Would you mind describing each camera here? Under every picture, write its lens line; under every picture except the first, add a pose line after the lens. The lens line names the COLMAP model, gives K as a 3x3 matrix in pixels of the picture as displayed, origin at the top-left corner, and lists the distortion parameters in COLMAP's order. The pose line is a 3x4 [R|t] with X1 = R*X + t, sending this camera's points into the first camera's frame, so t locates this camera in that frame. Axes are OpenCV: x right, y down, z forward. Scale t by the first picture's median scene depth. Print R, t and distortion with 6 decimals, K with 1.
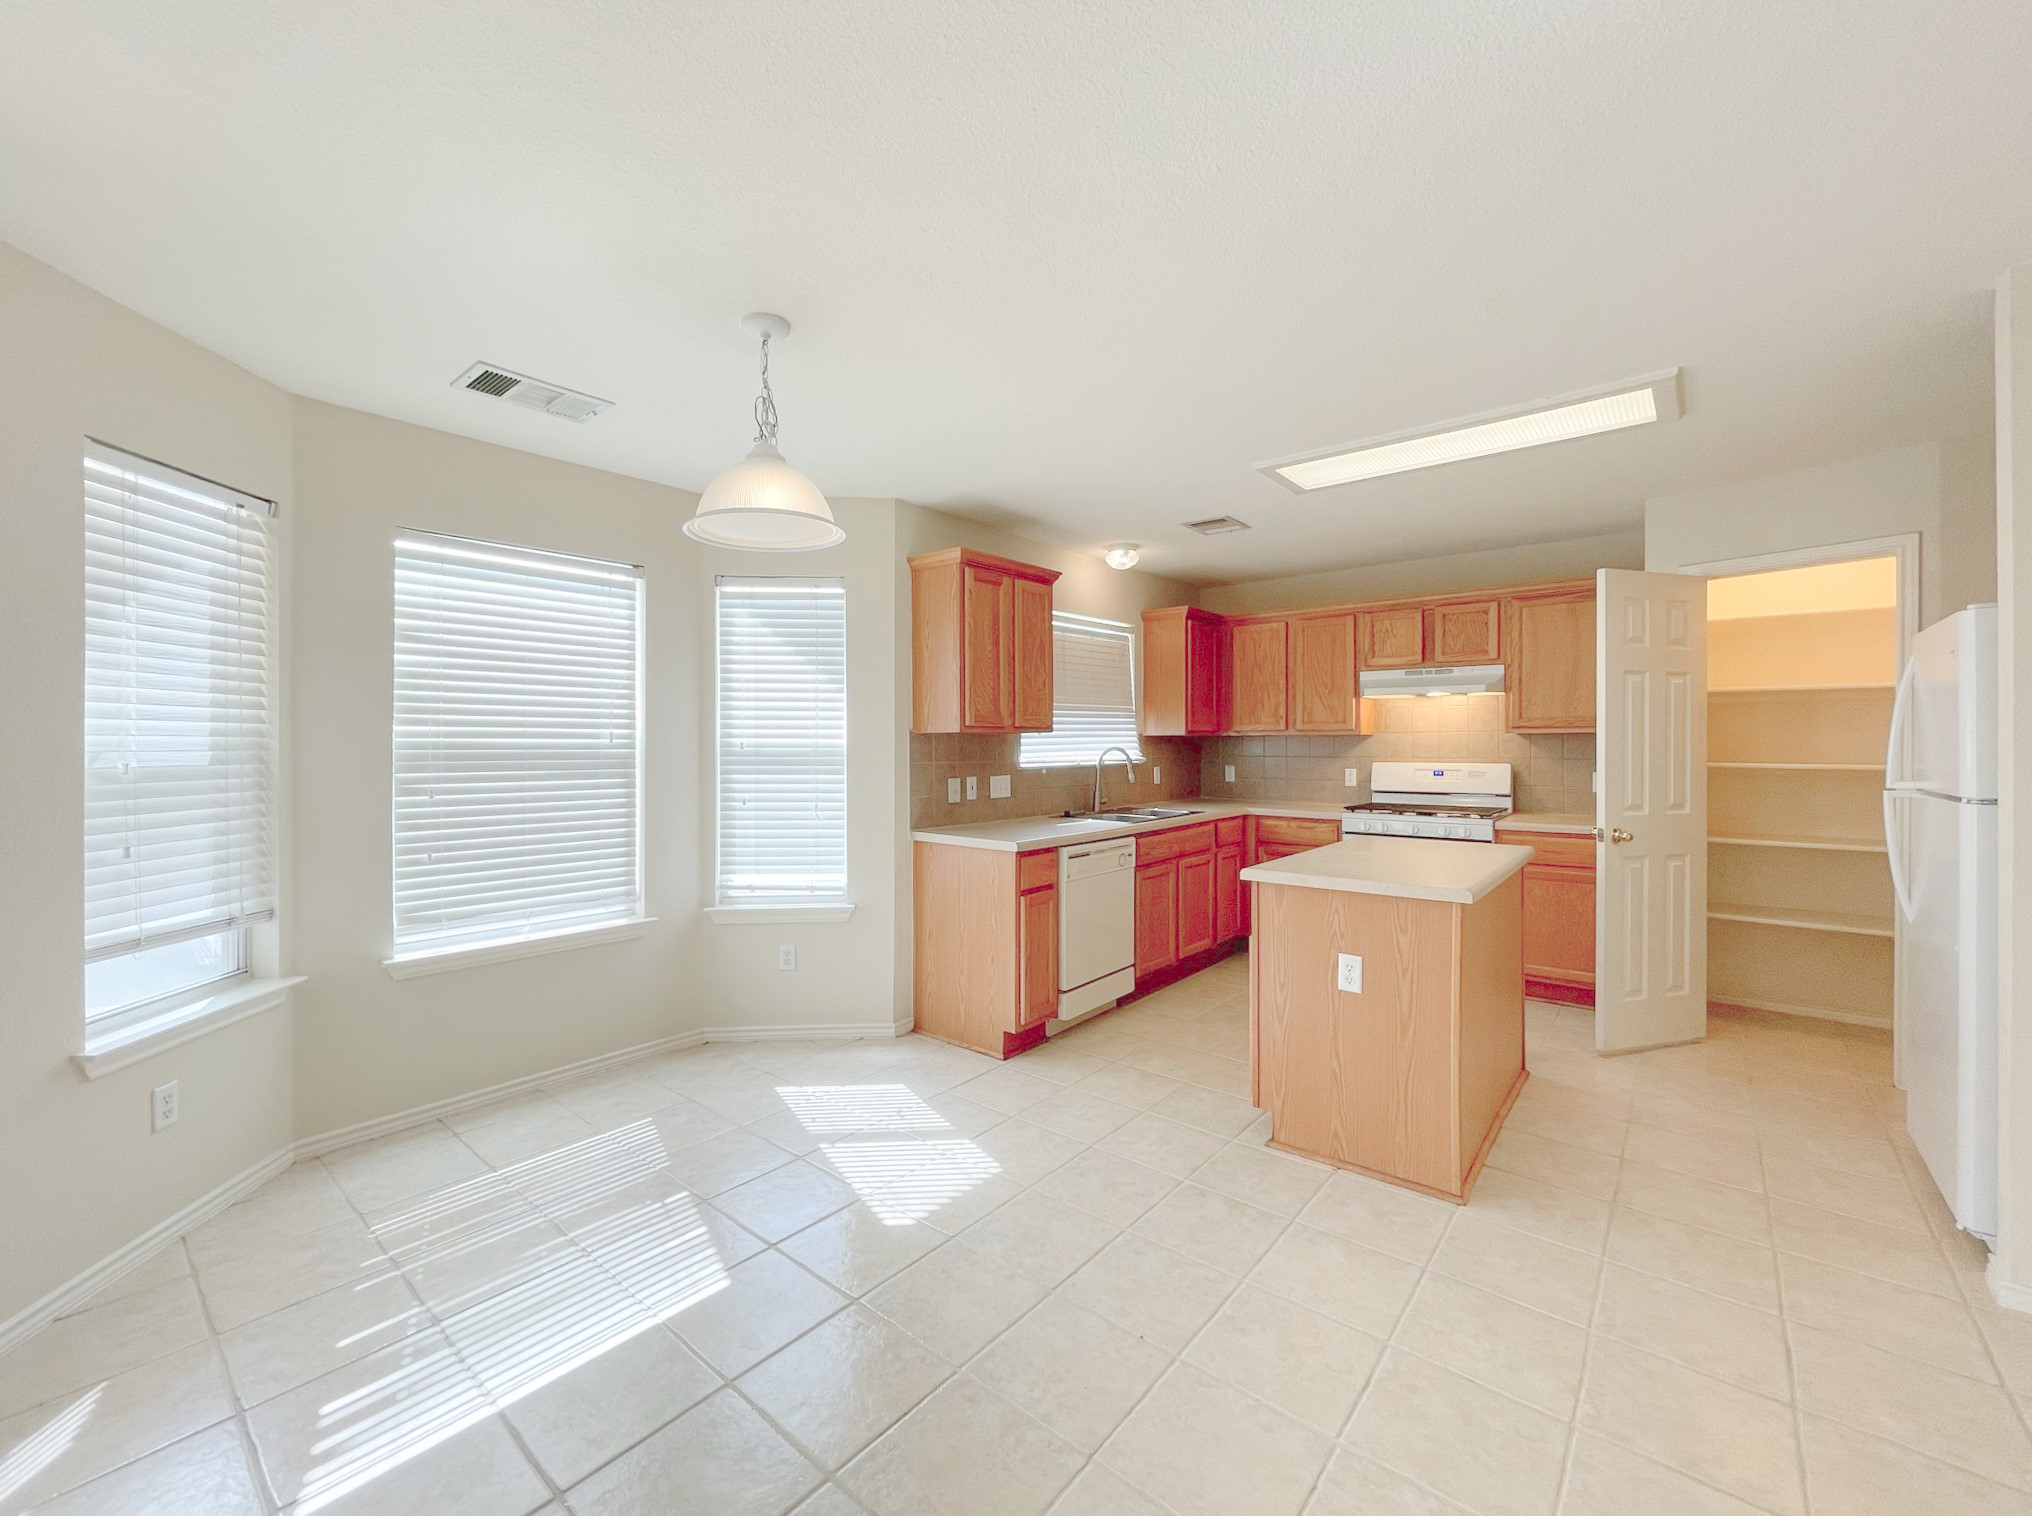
lens RADIAL K [[841.7, 0, 997.2], [0, 841.7, 738.8], [0, 0, 1]] dist [-0.003039, 0.000740]
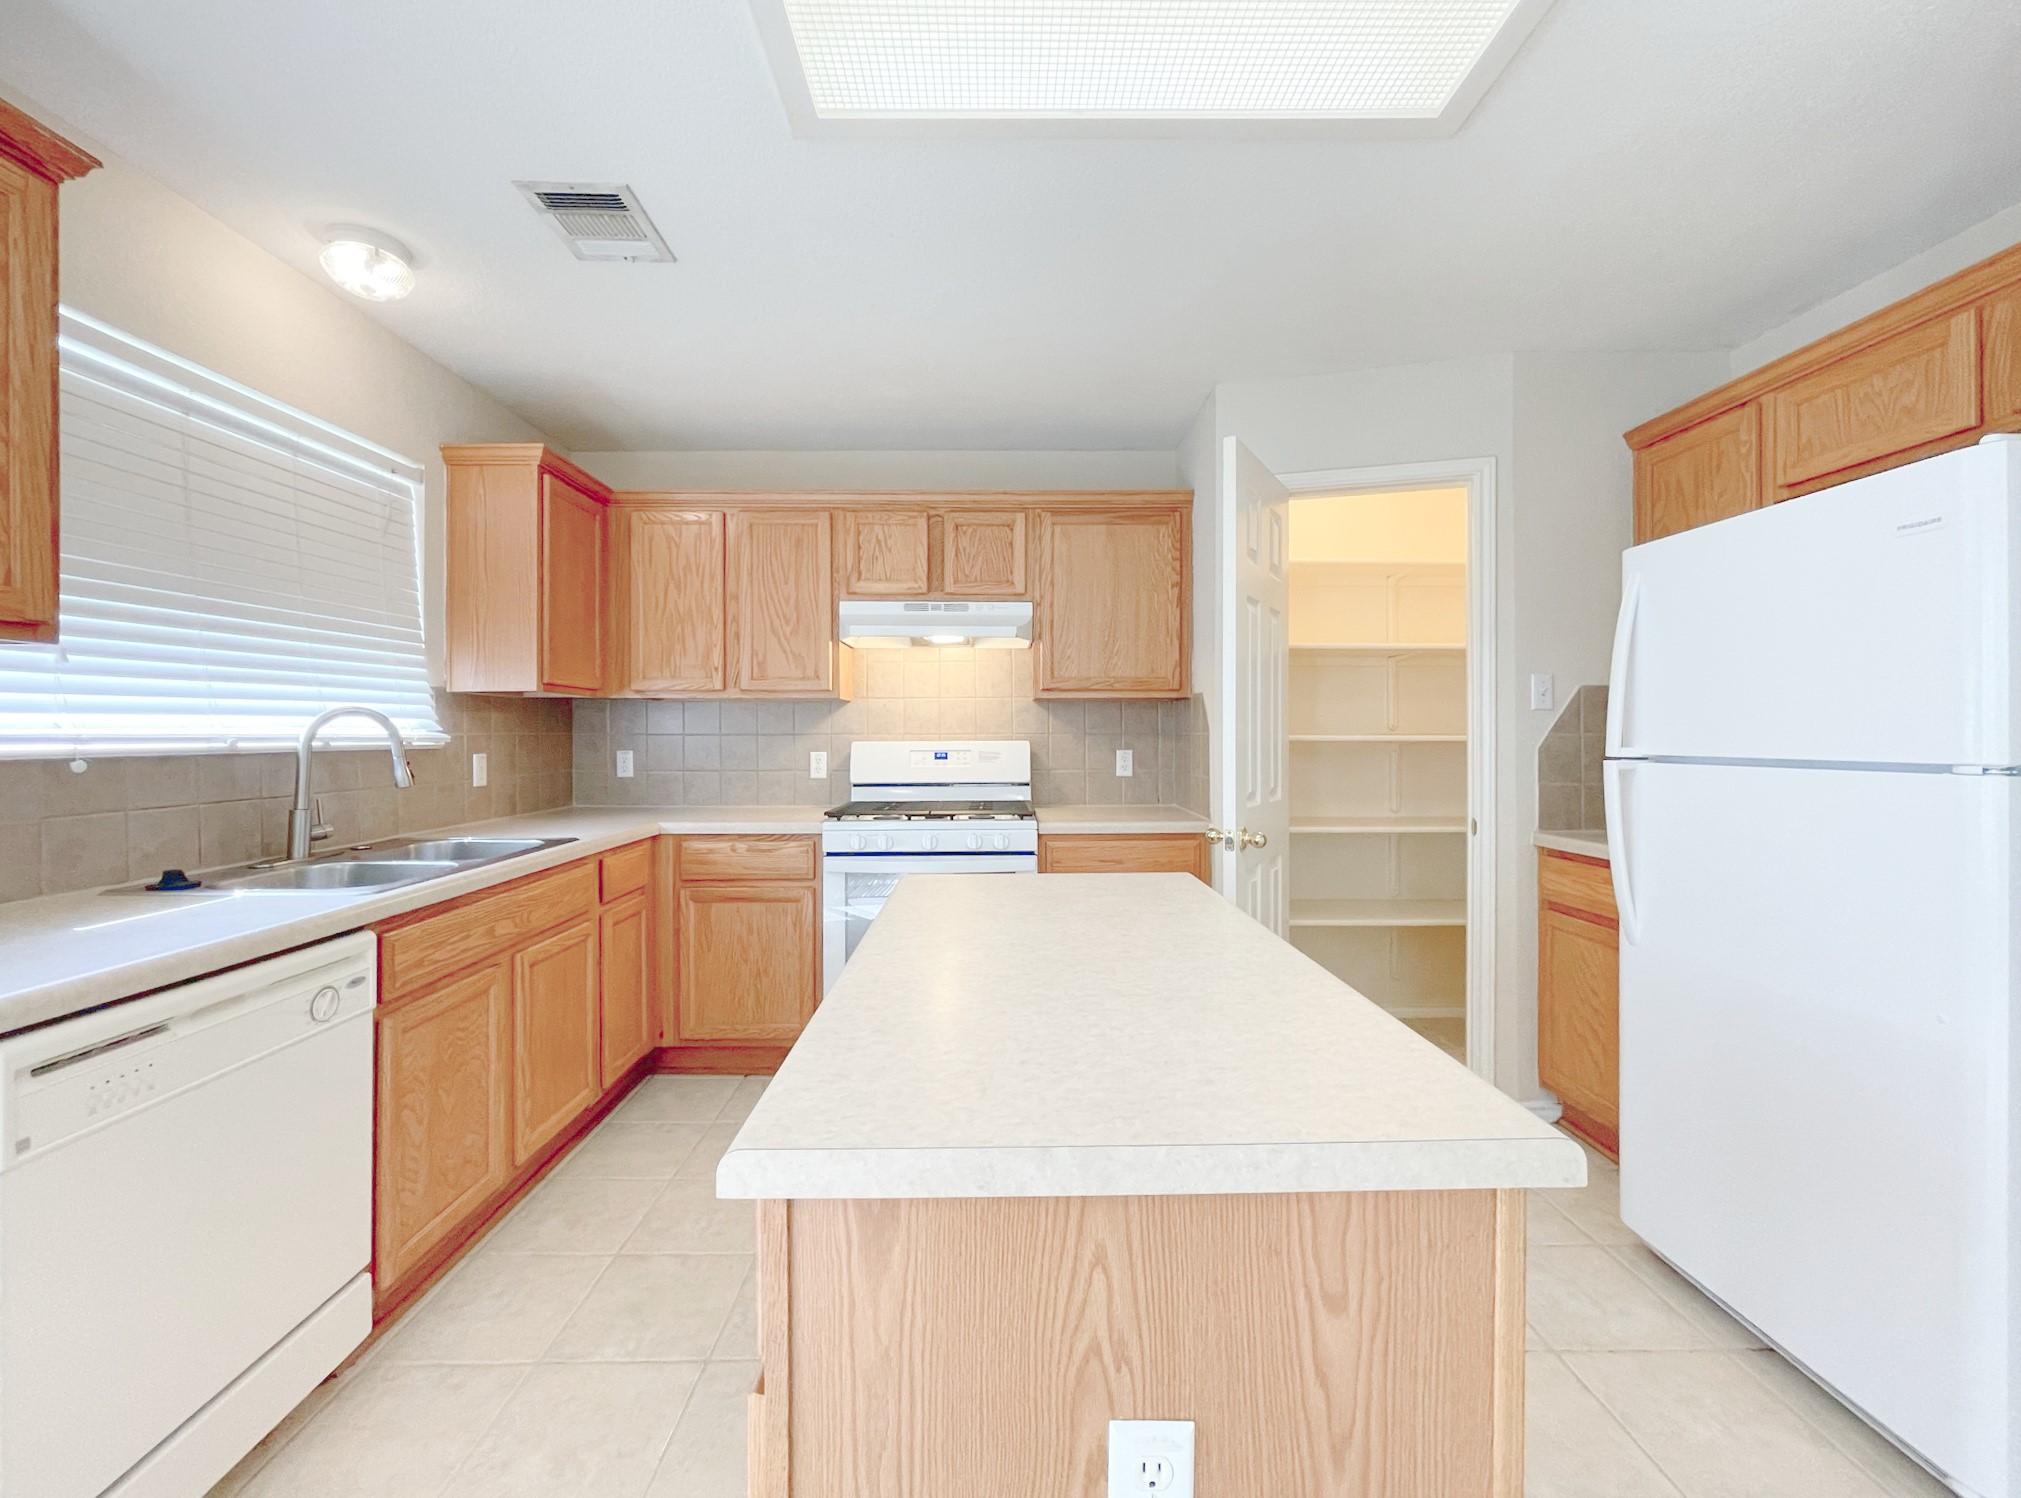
lens RADIAL K [[837.1, 0, 1005.6], [0, 837.1, 734.7], [0, 0, 1]] dist [-0.003039, 0.000740]
pose [[0.760219, -0.000297, 0.649667, 0.141499], [-0.002784, 0.999989, 0.003715, 0.026293], [-0.649661, -0.004633, 0.760210, 0.550361]]
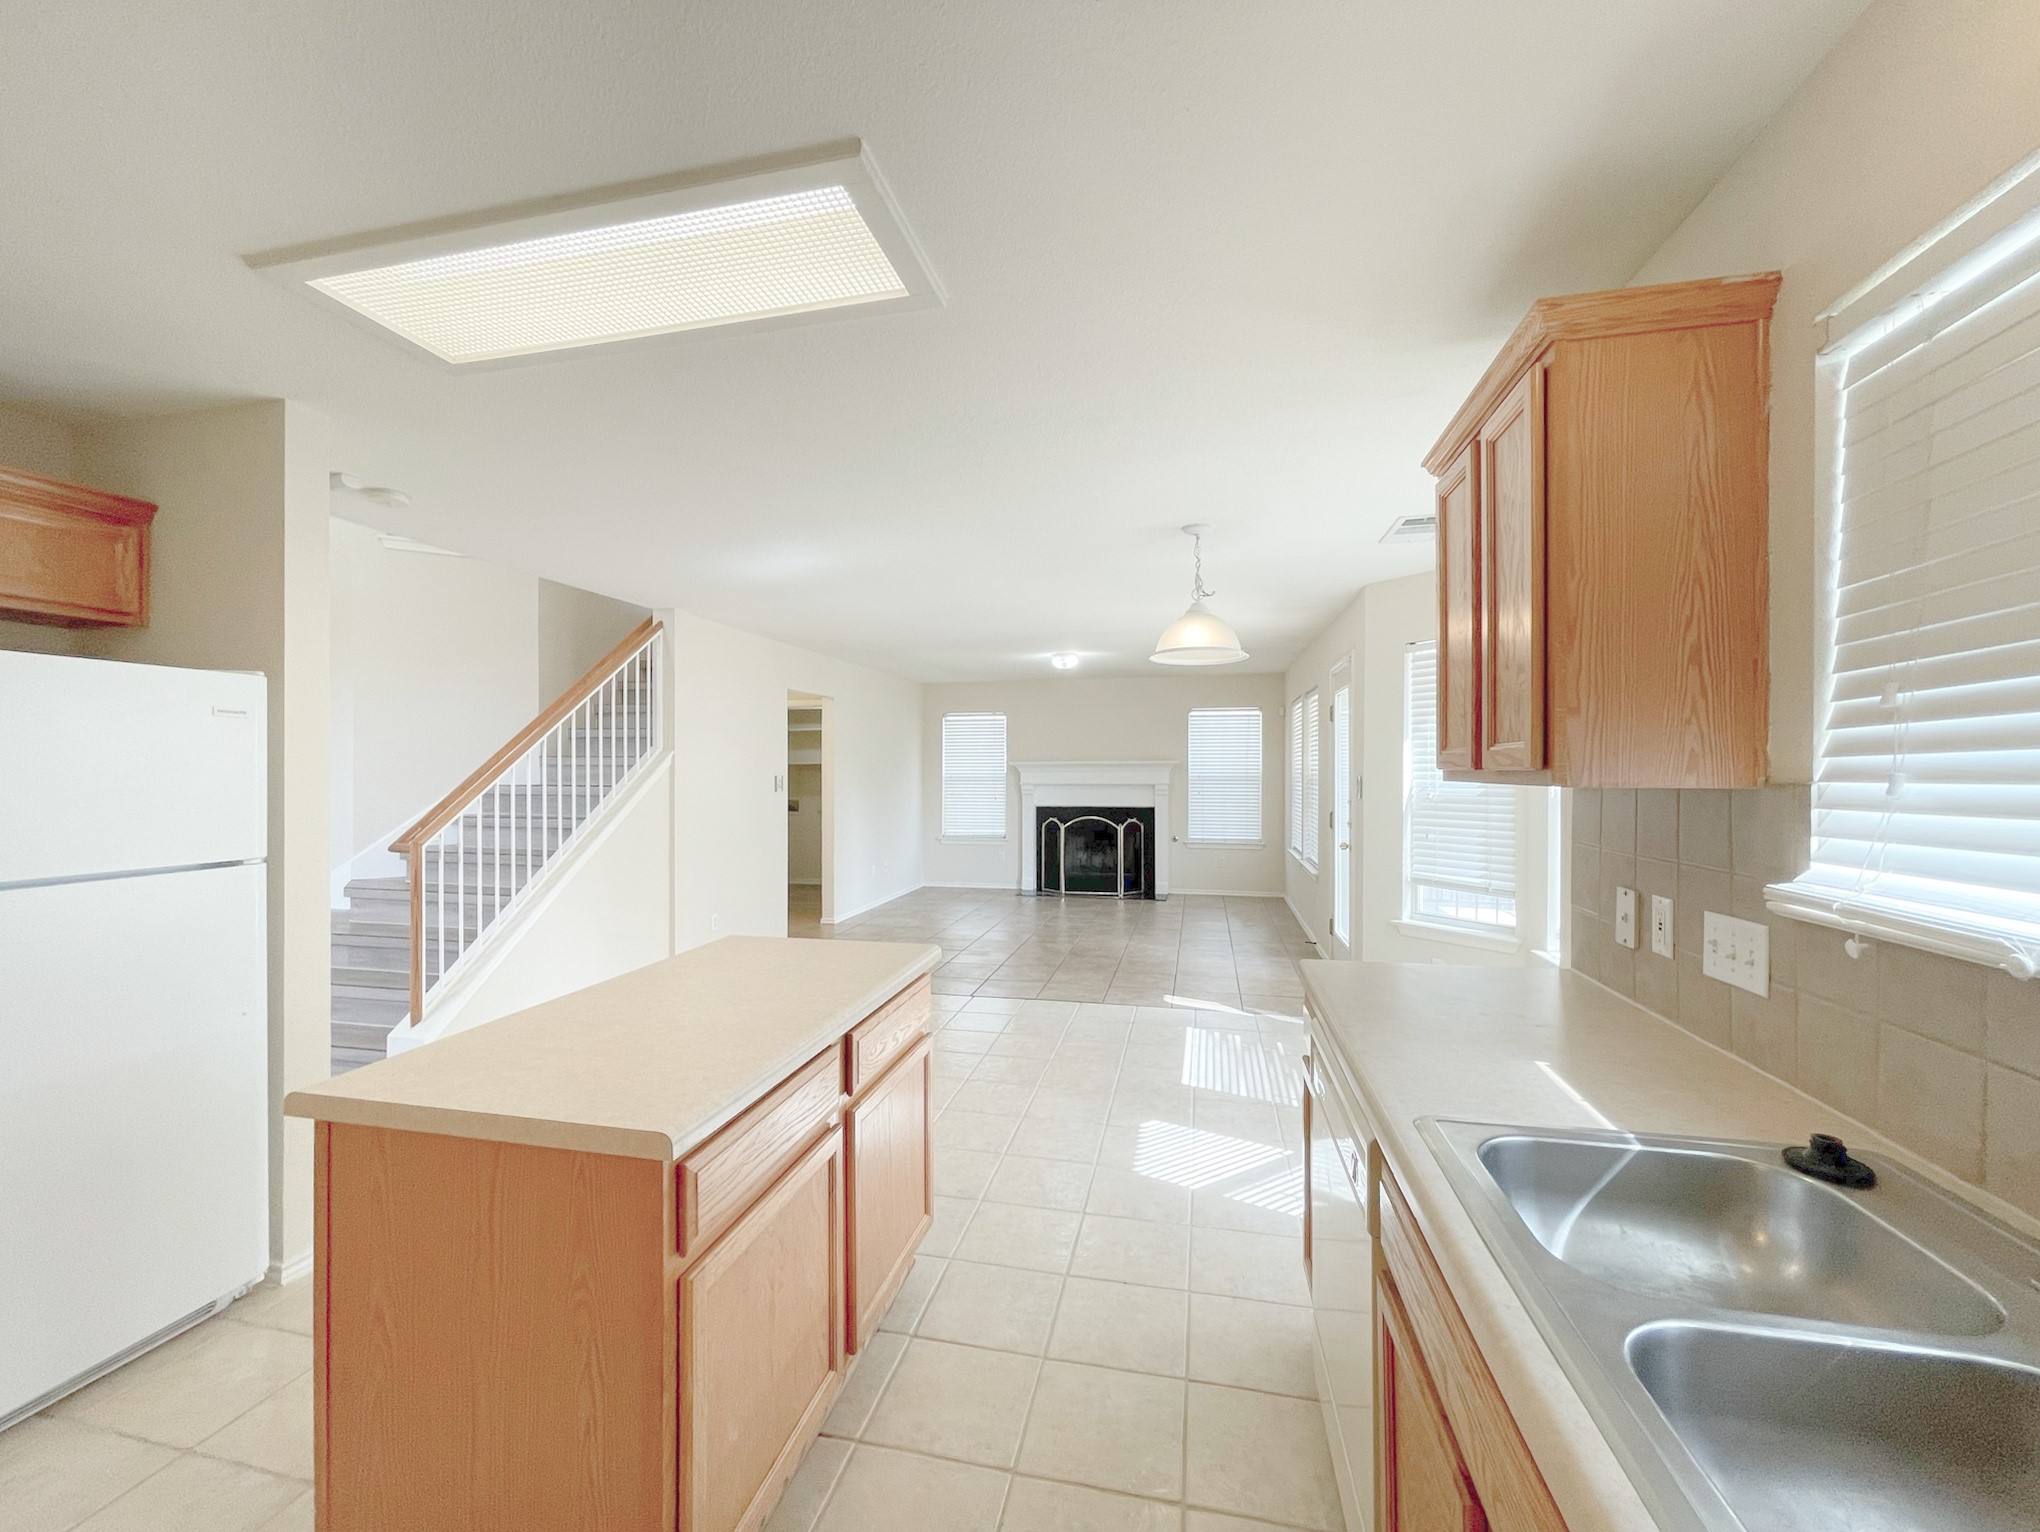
lens RADIAL K [[816.8, 0, 1004.8], [0, 816.8, 774.7], [0, 0, 1]] dist [-0.000763, -0.000079]
pose [[-0.890283, 0.006278, -0.455364, 0.434089], [0.005139, 0.999980, 0.003739, -0.015804], [0.455378, 0.000989, -0.890297, 1.258339]]
